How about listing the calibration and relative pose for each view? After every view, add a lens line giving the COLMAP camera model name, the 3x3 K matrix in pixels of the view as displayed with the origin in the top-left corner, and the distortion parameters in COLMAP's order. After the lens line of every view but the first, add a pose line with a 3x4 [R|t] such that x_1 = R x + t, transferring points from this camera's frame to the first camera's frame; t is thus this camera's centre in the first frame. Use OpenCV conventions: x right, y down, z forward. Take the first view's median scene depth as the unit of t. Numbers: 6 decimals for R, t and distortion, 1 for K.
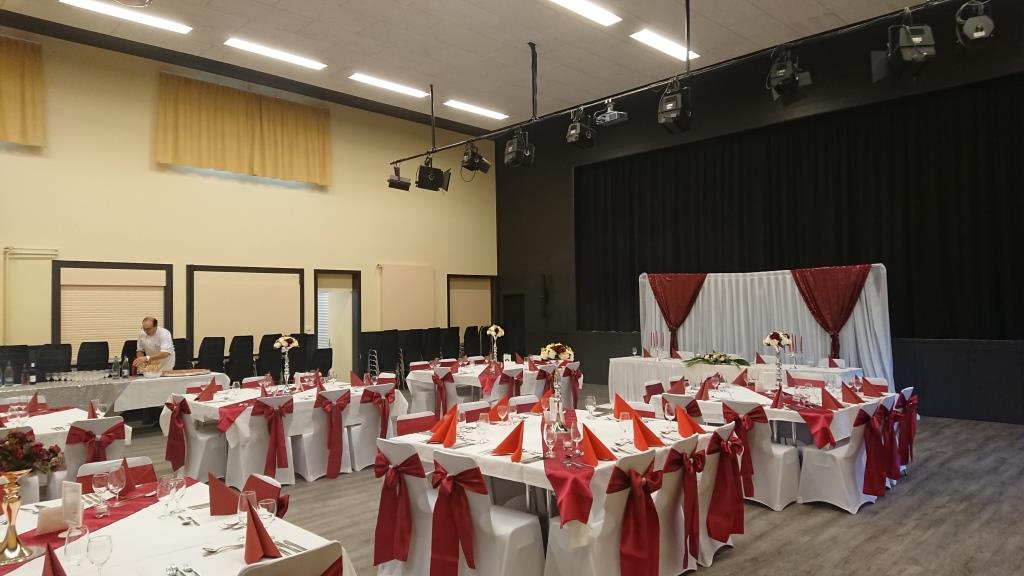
lens RADIAL K [[698.0, 0, 512.0], [0, 698.0, 288.0], [0, 0, 1]] dist [0.198000, -0.238312]
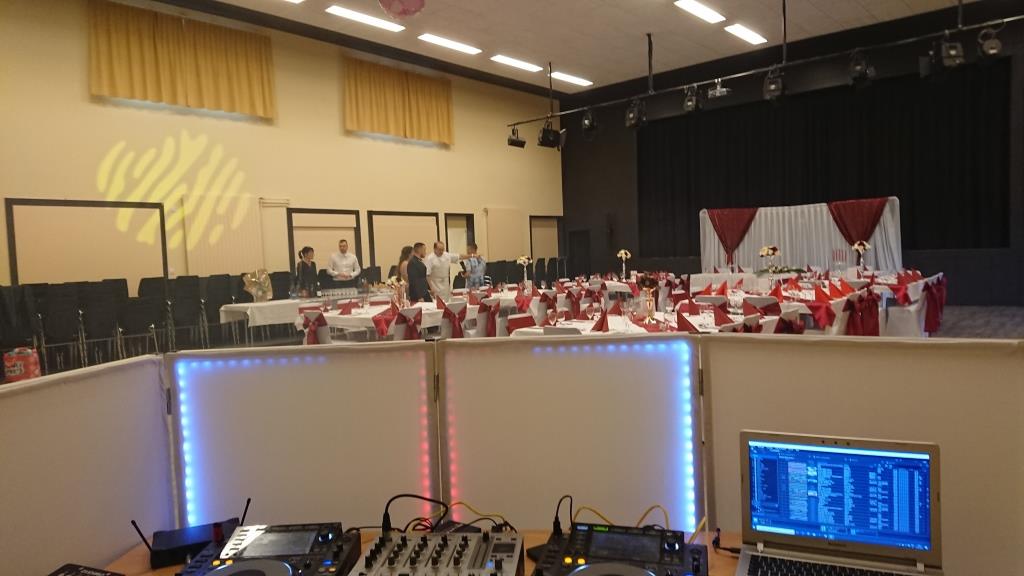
lens RADIAL K [[715.2, 0, 512.0], [0, 715.2, 288.0], [0, 0, 1]] dist [0.160068, -0.192137]
pose [[0.994987, -0.031185, 0.095019, -0.327543], [0.024066, 0.996880, 0.075171, 0.015479], [-0.097067, -0.072507, 0.992633, -0.313247]]
